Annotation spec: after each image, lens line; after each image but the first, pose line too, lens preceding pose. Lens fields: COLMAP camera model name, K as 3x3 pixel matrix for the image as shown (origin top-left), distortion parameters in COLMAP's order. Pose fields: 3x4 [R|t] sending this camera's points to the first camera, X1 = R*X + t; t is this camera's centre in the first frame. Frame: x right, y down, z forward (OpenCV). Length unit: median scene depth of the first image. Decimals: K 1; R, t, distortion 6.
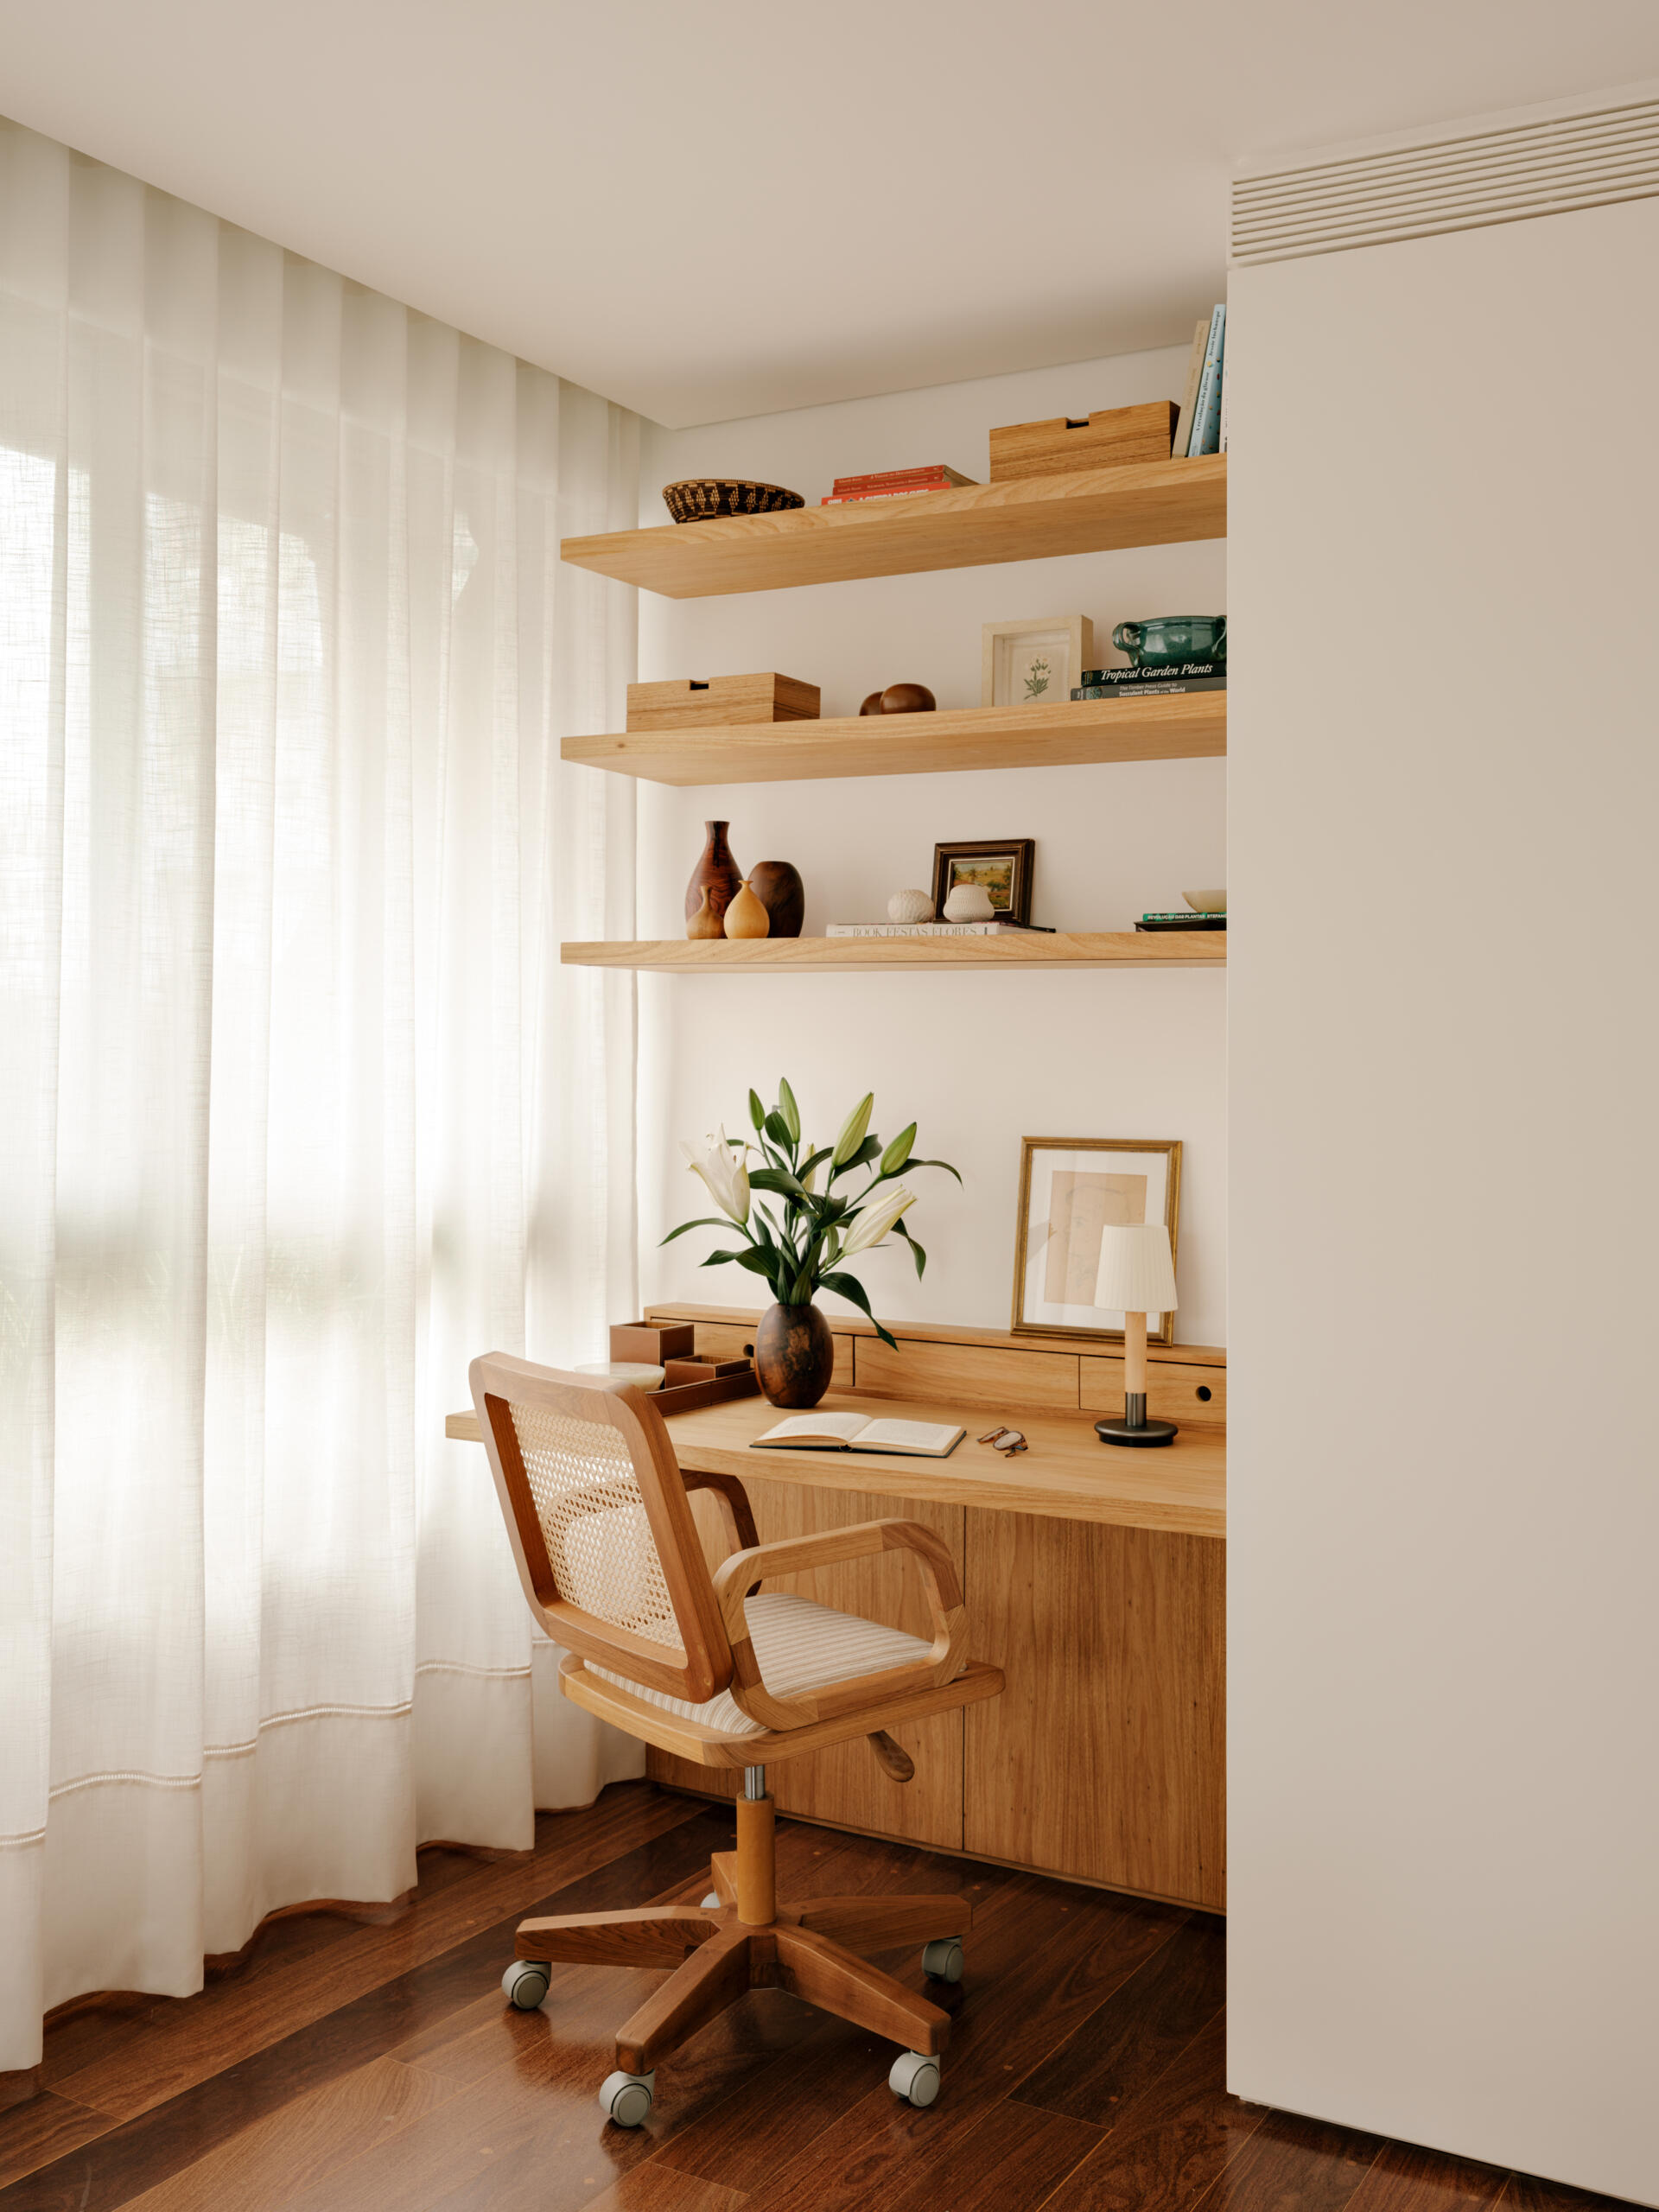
lens RADIAL K [[2006.2, 0, 942.6], [0, 2006.2, 975.2], [0, 0, 1]] dist [0.004597, 0.008280]
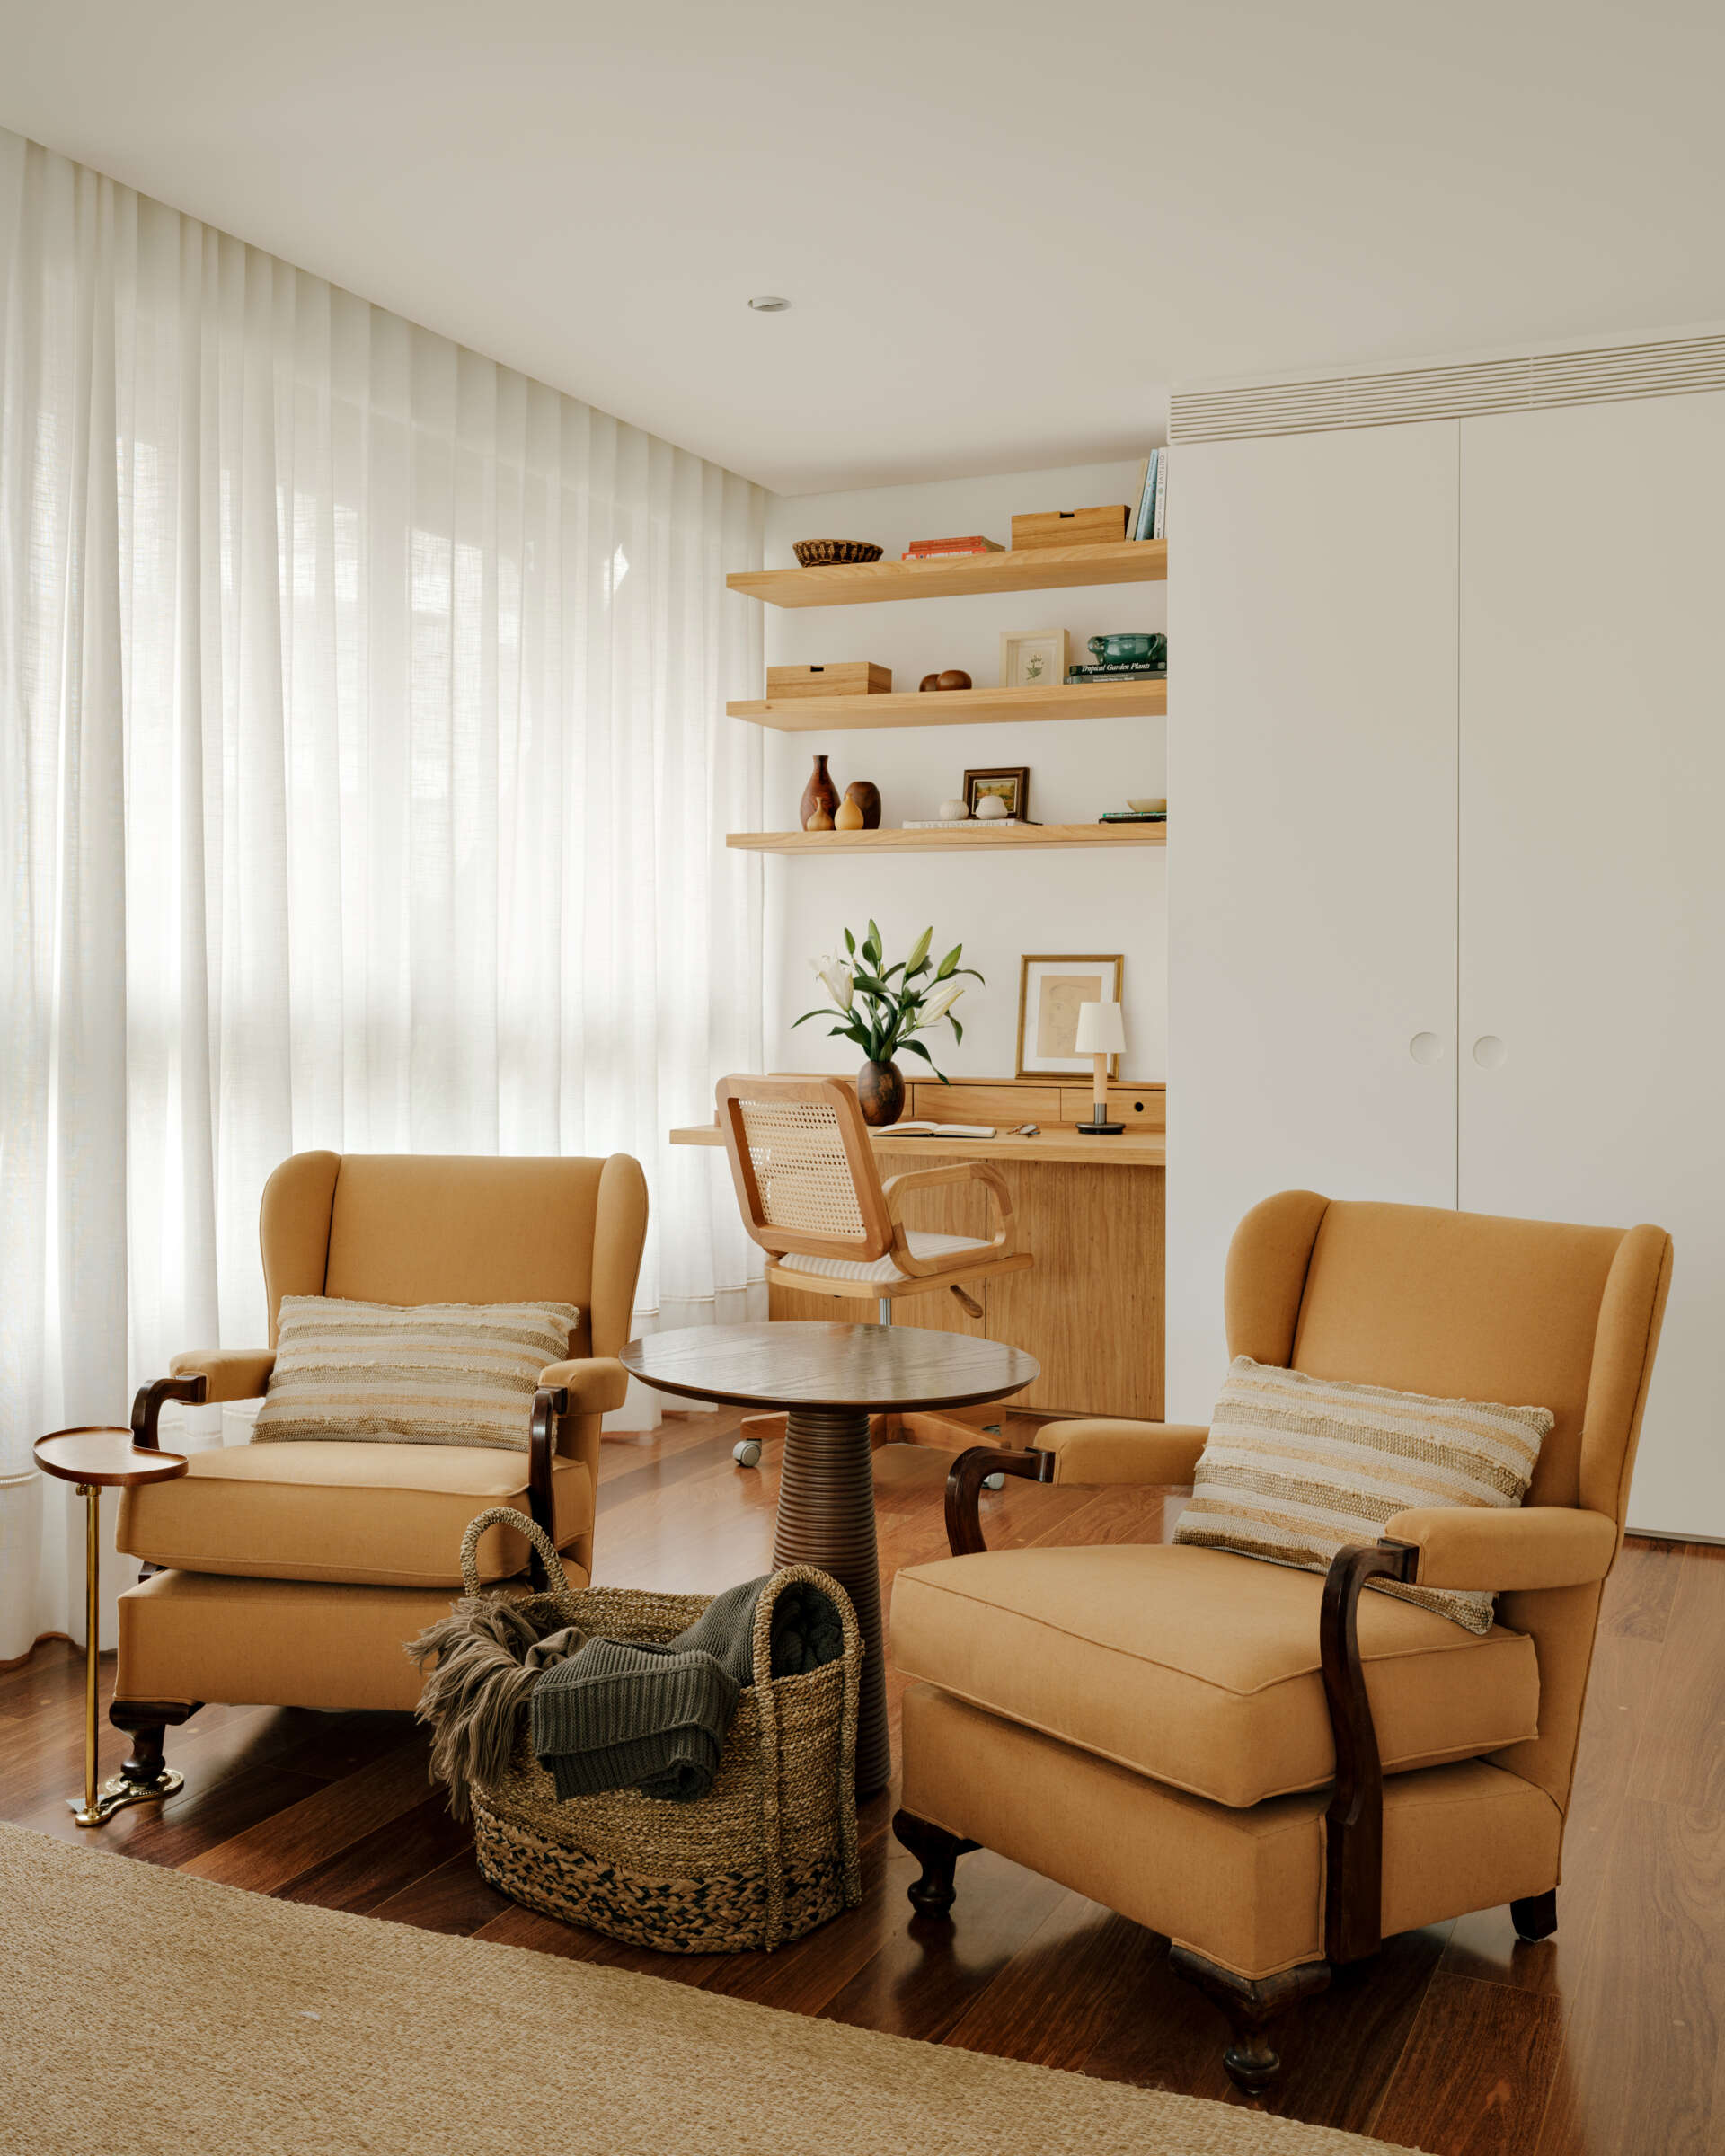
lens RADIAL K [[2164.7, 0, 926.4], [0, 2164.7, 993.1], [0, 0, 1]] dist [0.011743, 0.016217]
pose [[0.994889, -0.009826, 0.100492, -0.213388], [0.005702, 0.999133, 0.041242, 0.040411], [-0.100811, -0.040458, 0.994083, -0.717315]]
